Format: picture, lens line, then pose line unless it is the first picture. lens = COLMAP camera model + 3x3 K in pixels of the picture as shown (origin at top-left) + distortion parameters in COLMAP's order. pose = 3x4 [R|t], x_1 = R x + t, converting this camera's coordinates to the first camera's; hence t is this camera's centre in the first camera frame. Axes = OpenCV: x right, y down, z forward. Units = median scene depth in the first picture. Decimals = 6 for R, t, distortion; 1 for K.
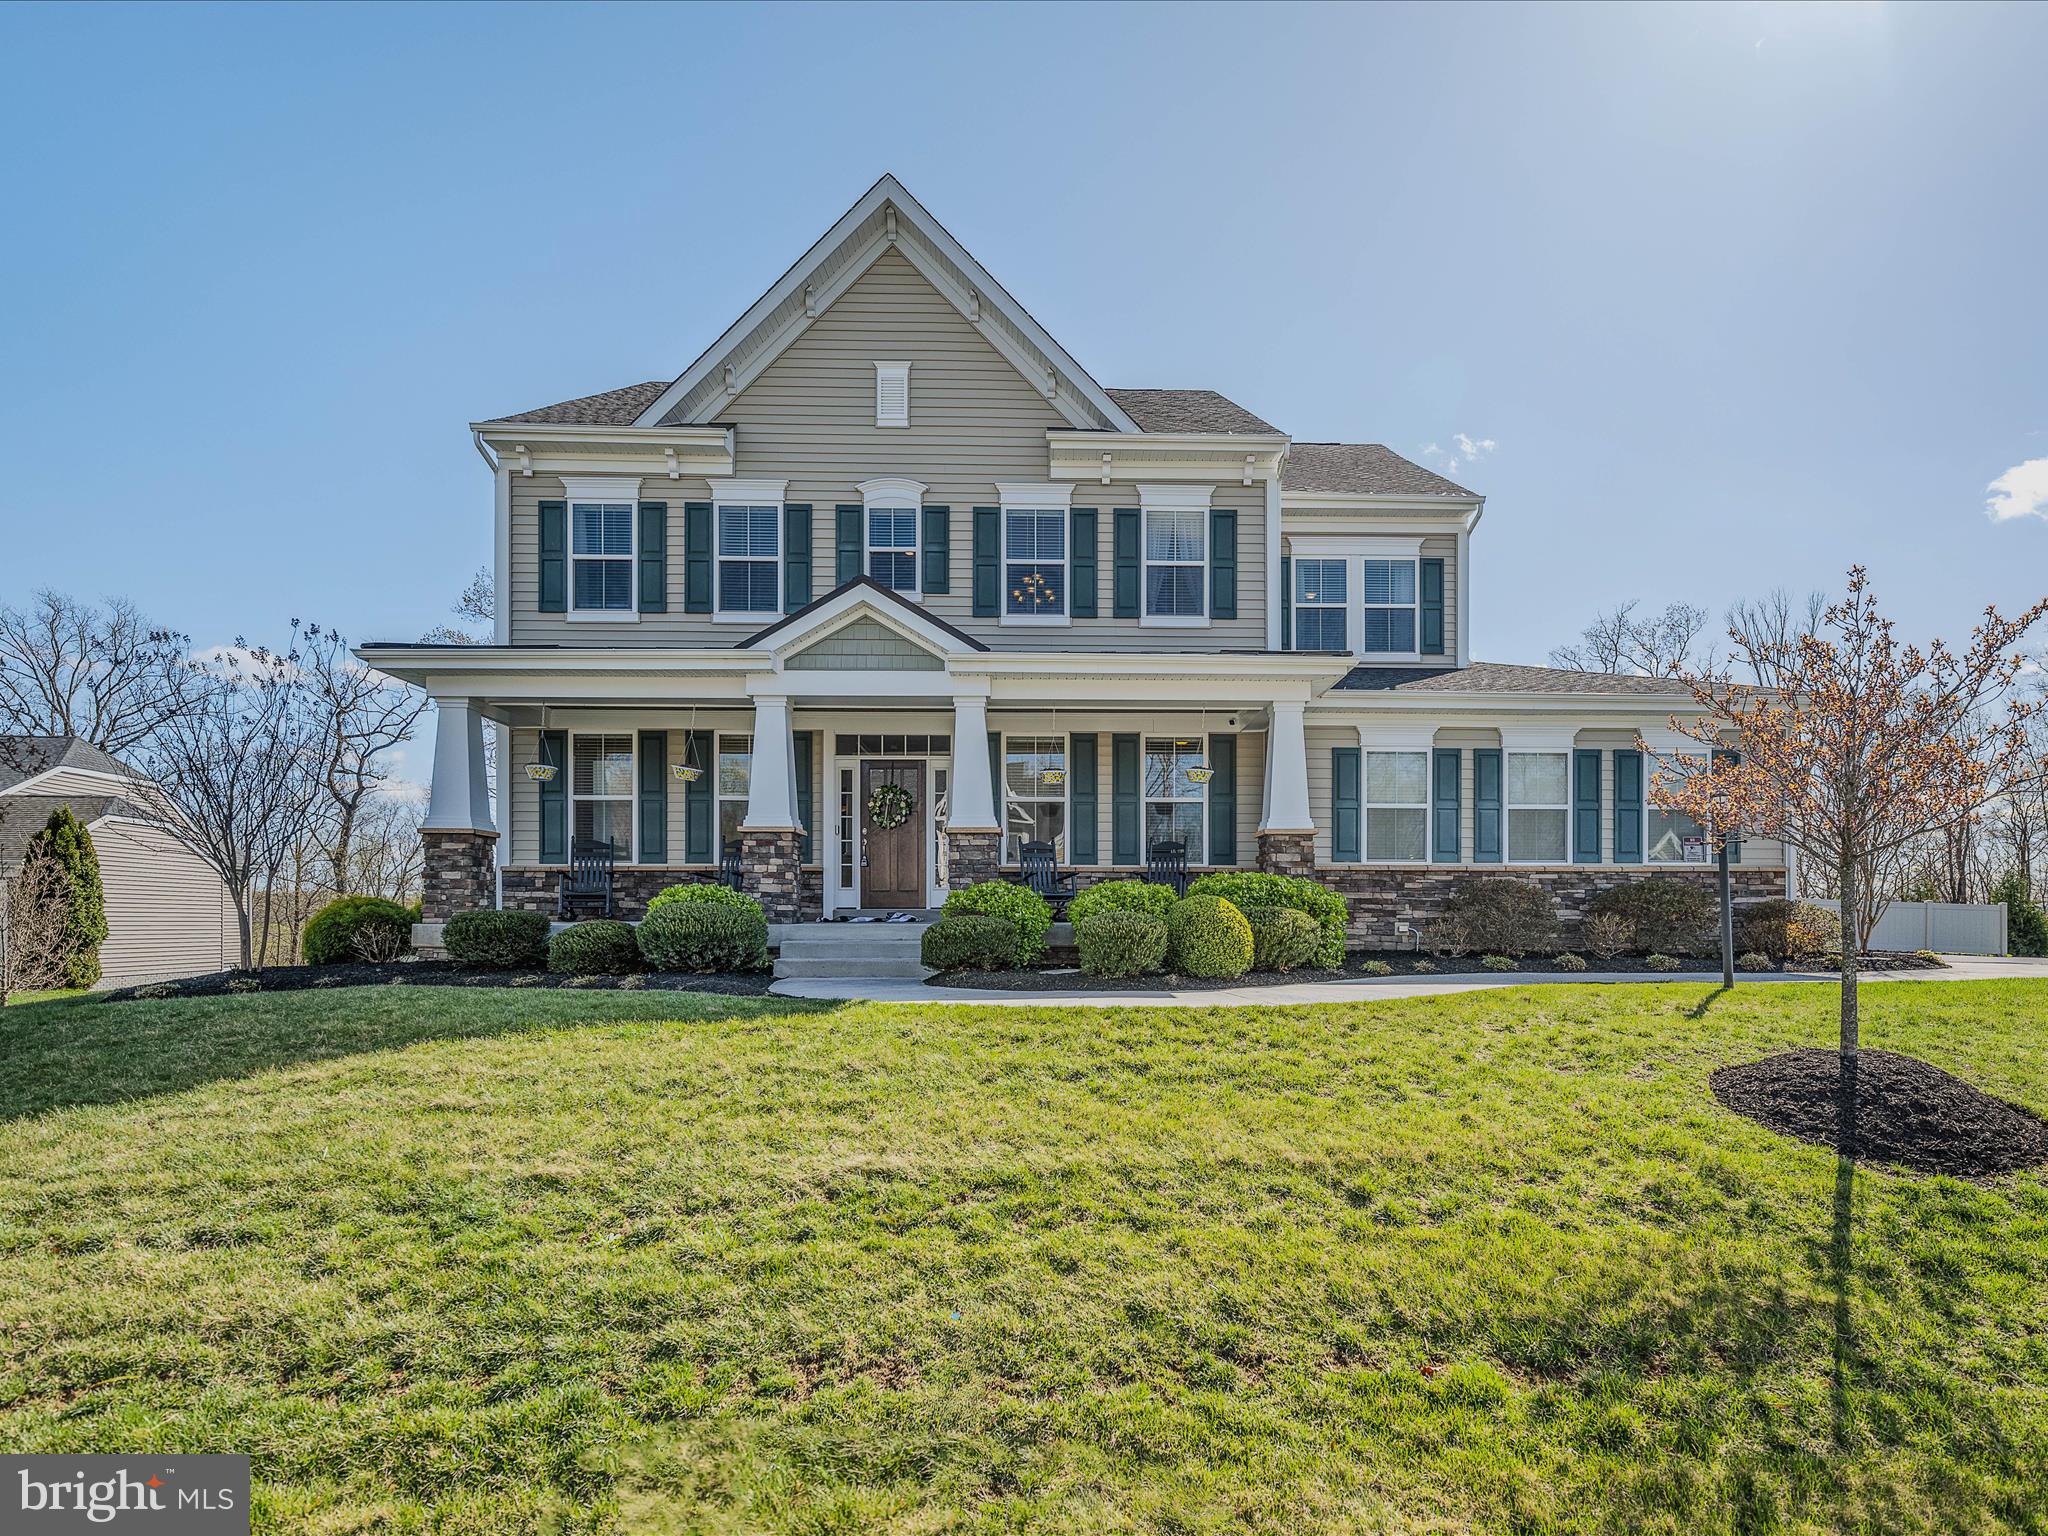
lens RADIAL K [[1092.5, 0, 1073.9], [0, 1092.5, 933.1], [0, 0, 1]] dist [-0.001554, 0.000498]
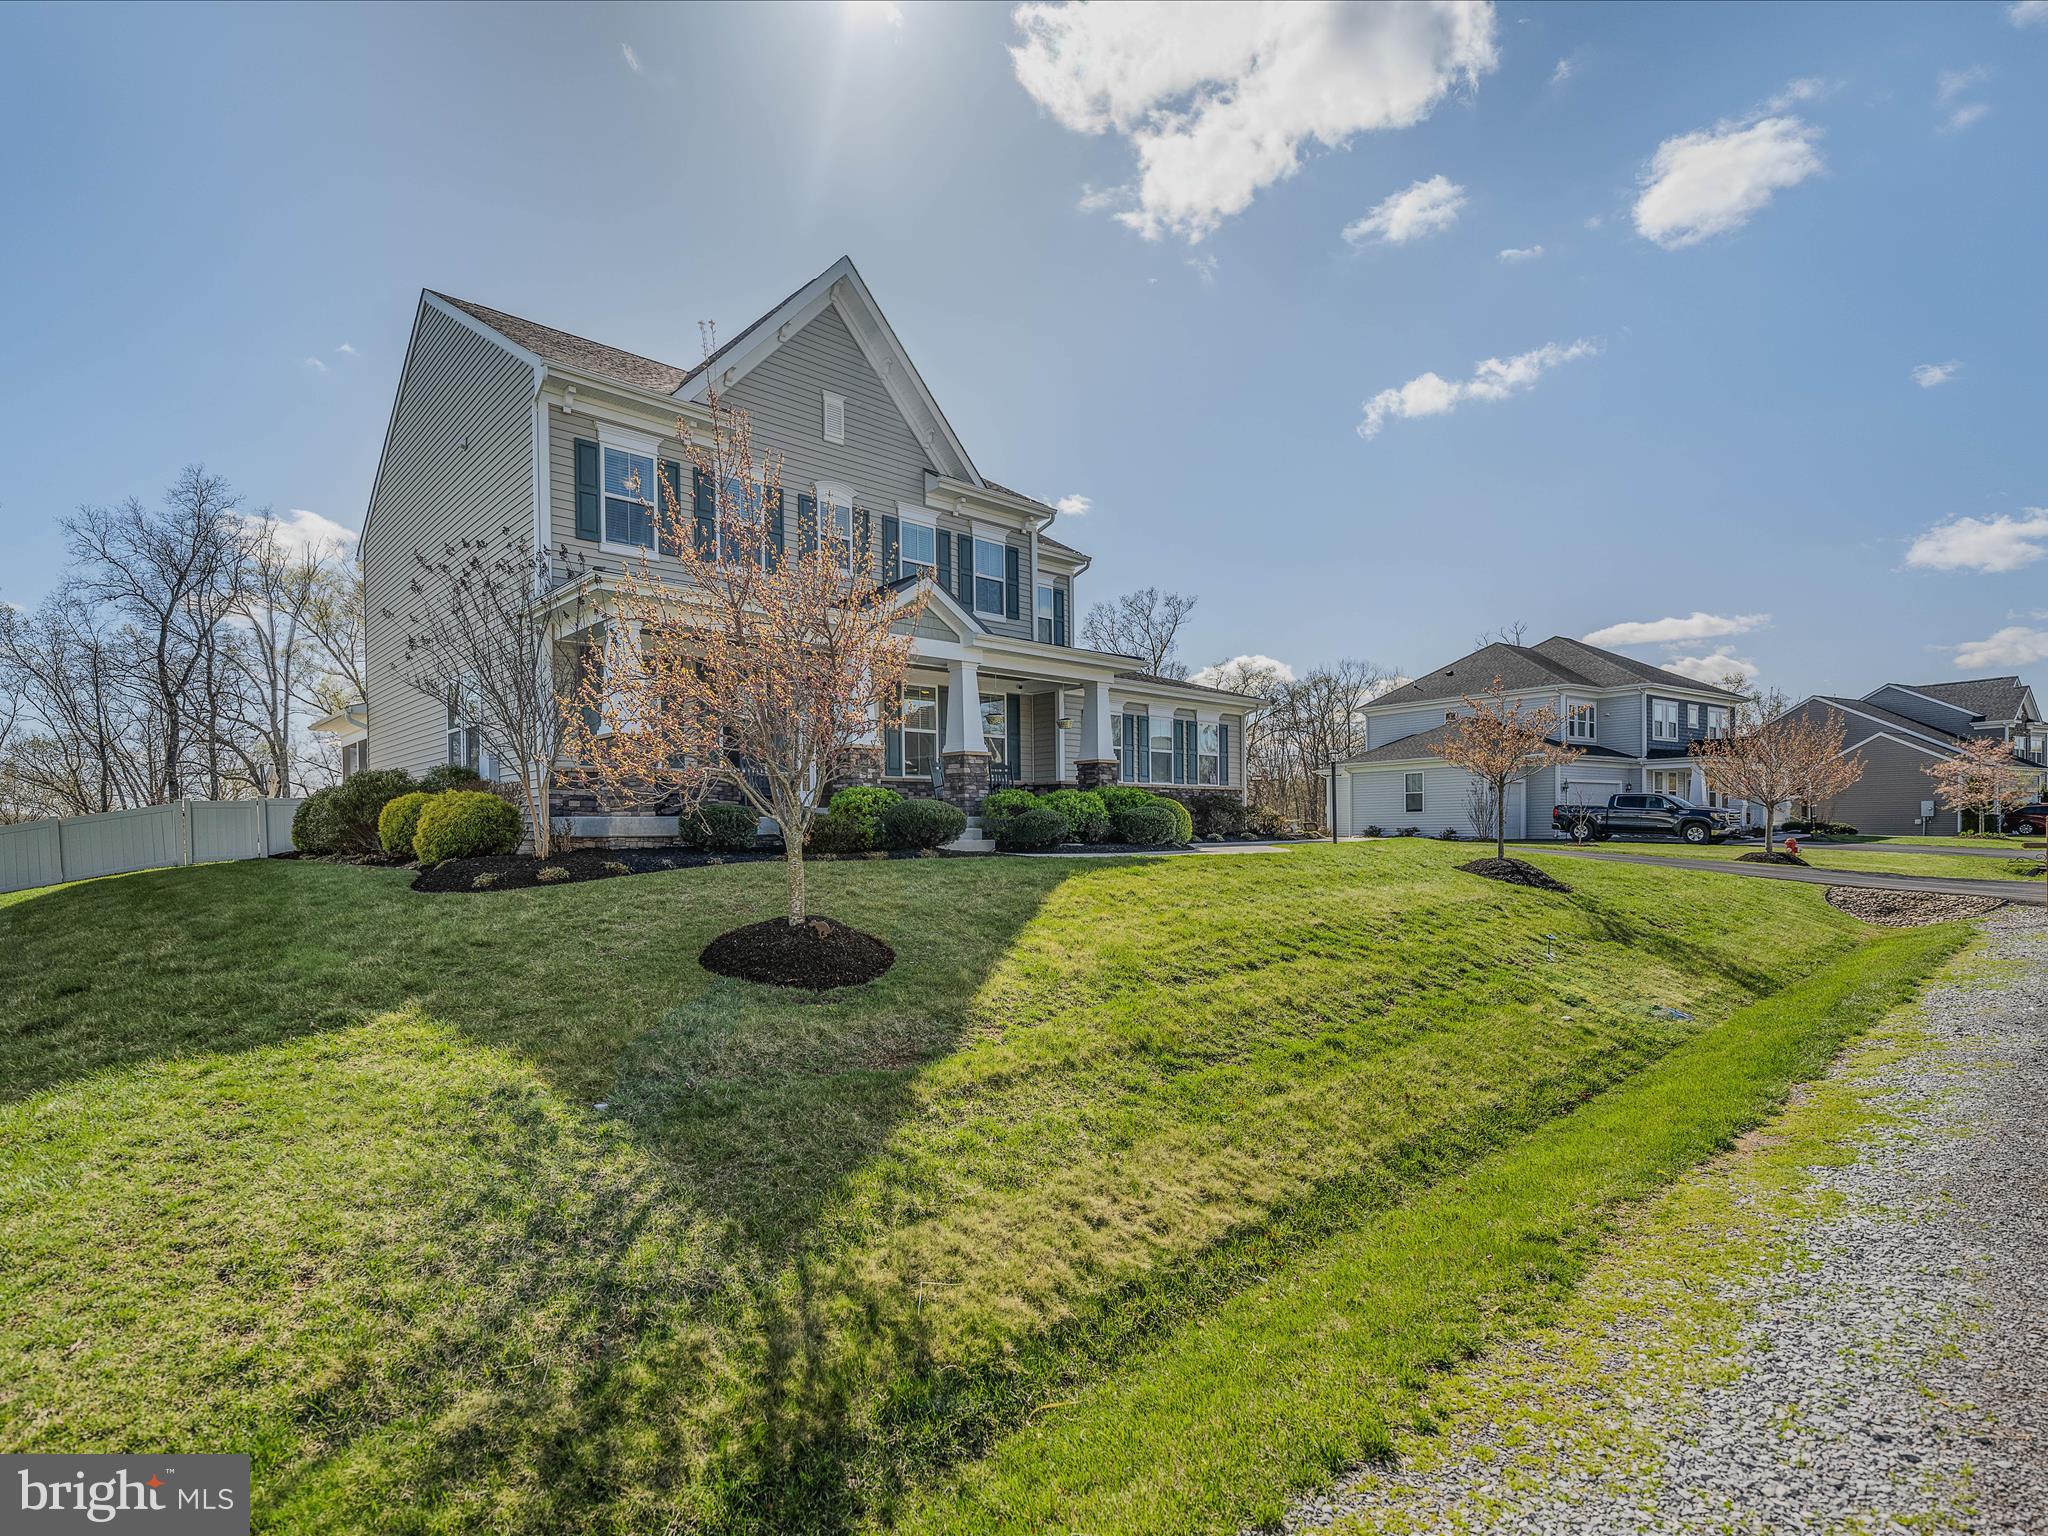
lens RADIAL K [[996.3, 0, 917.4], [0, 996.3, 849.9], [0, 0, 1]] dist [-0.004832, -0.001715]
pose [[0.784955, -0.020201, 0.619223, -0.864430], [0.016320, 0.999796, 0.011929, 0.016905], [-0.619337, 0.000742, 0.785125, -0.009031]]
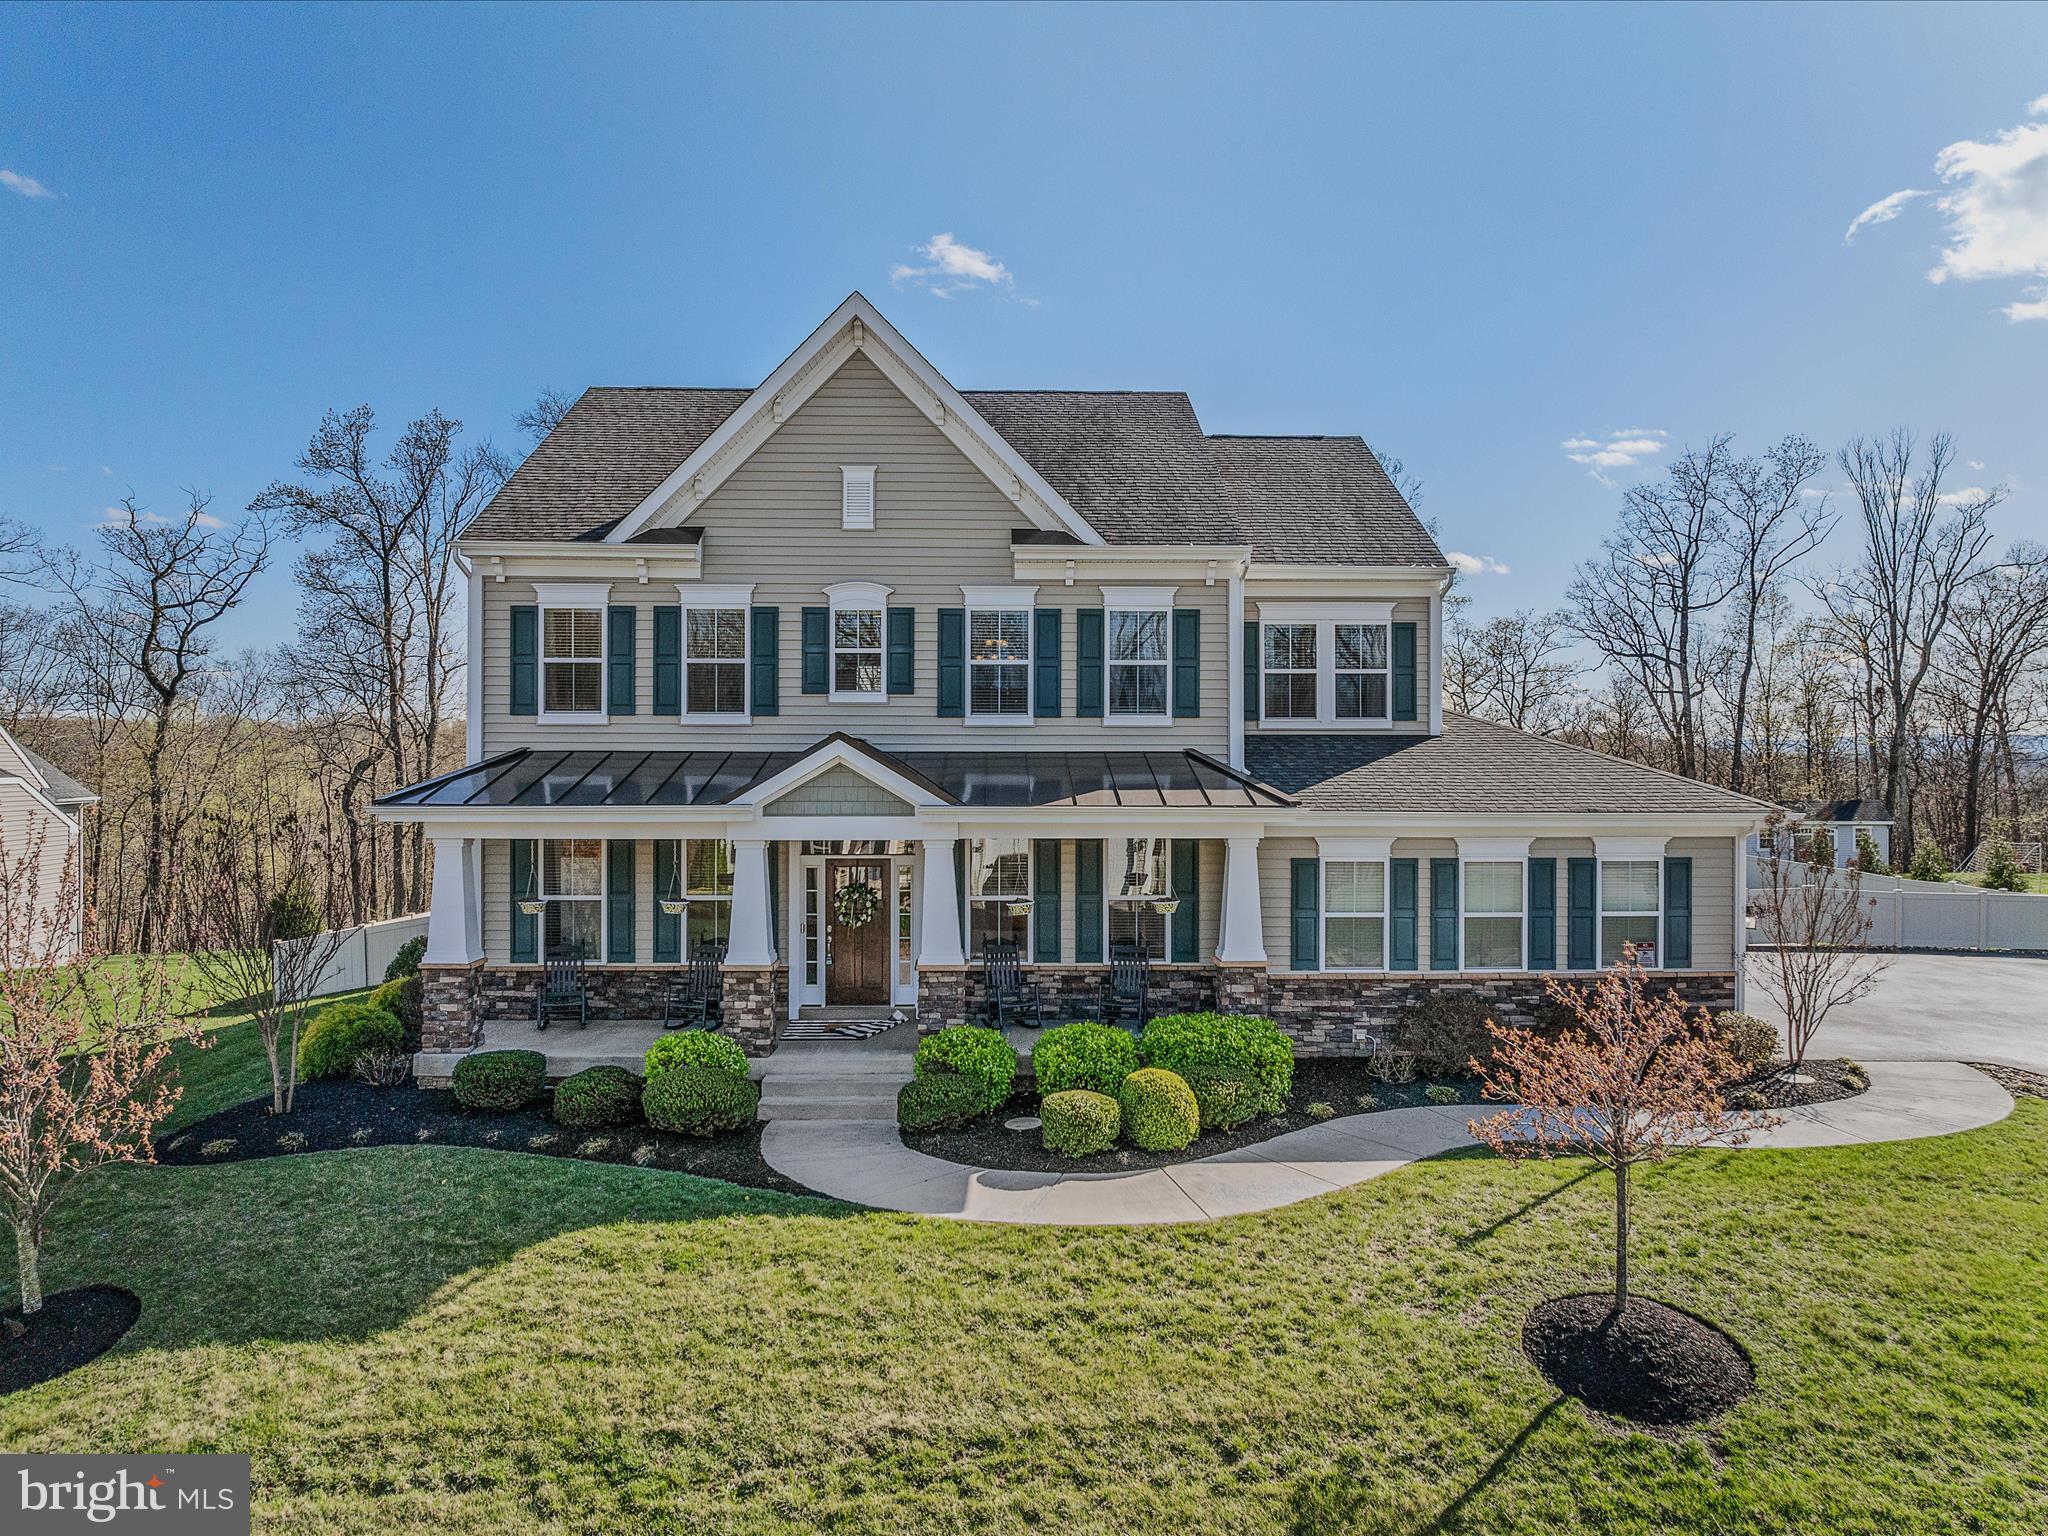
lens RADIAL K [[1443.2, 0, 1030.9], [0, 1443.2, 763.7], [0, 0, 1]] dist [-0.037545, 0.001976]
pose [[0.999988, 0.001663, -0.004504, -0.000168], [-0.001678, 0.999994, -0.003185, -0.249392], [0.004499, 0.003193, 0.999985, -0.338206]]
